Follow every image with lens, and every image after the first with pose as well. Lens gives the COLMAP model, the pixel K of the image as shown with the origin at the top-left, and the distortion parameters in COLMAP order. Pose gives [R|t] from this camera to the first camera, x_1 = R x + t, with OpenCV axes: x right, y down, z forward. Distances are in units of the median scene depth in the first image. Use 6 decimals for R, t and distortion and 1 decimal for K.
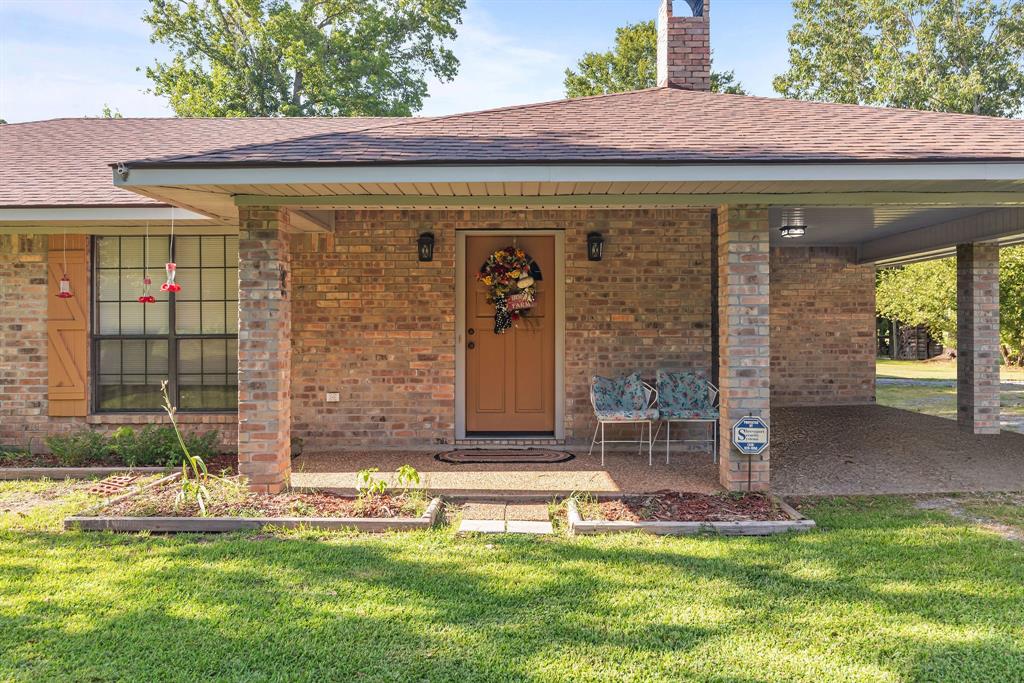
lens RADIAL K [[788.3, 0, 514.2], [0, 788.3, 326.7], [0, 0, 1]] dist [-0.003472, -0.005383]
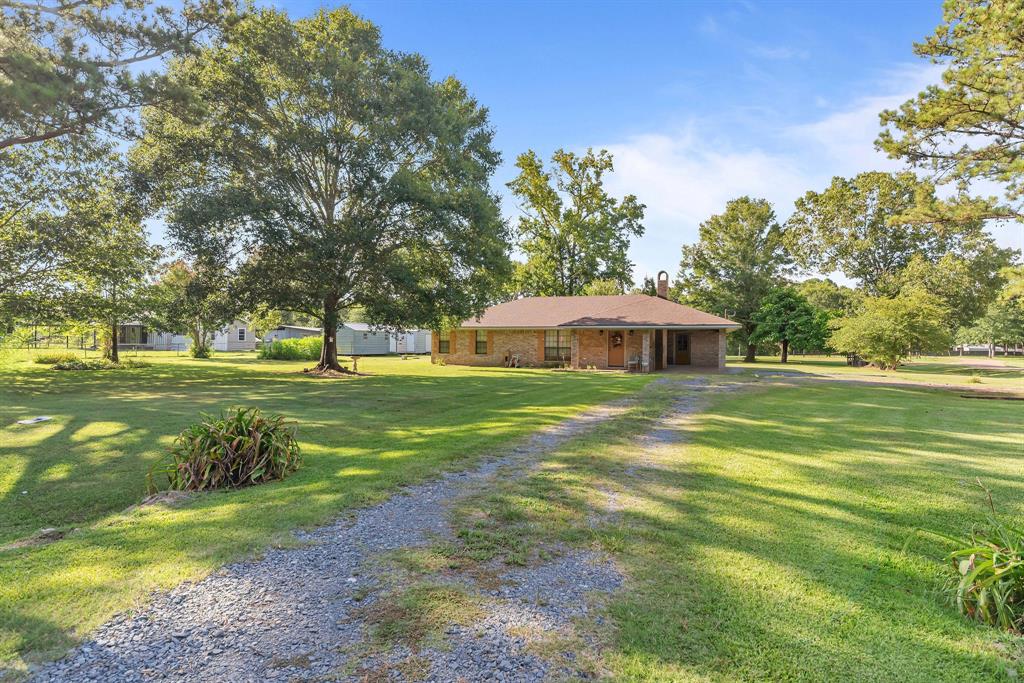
lens RADIAL K [[525.9, 0, 511.1], [0, 525.9, 342.2], [0, 0, 1]] dist [0.000472, -0.000300]
pose [[0.930819, 0.012965, -0.365250, 0.671643], [-0.015998, 0.999858, -0.005280, -0.002331], [0.365130, 0.010758, 0.930894, -2.780129]]
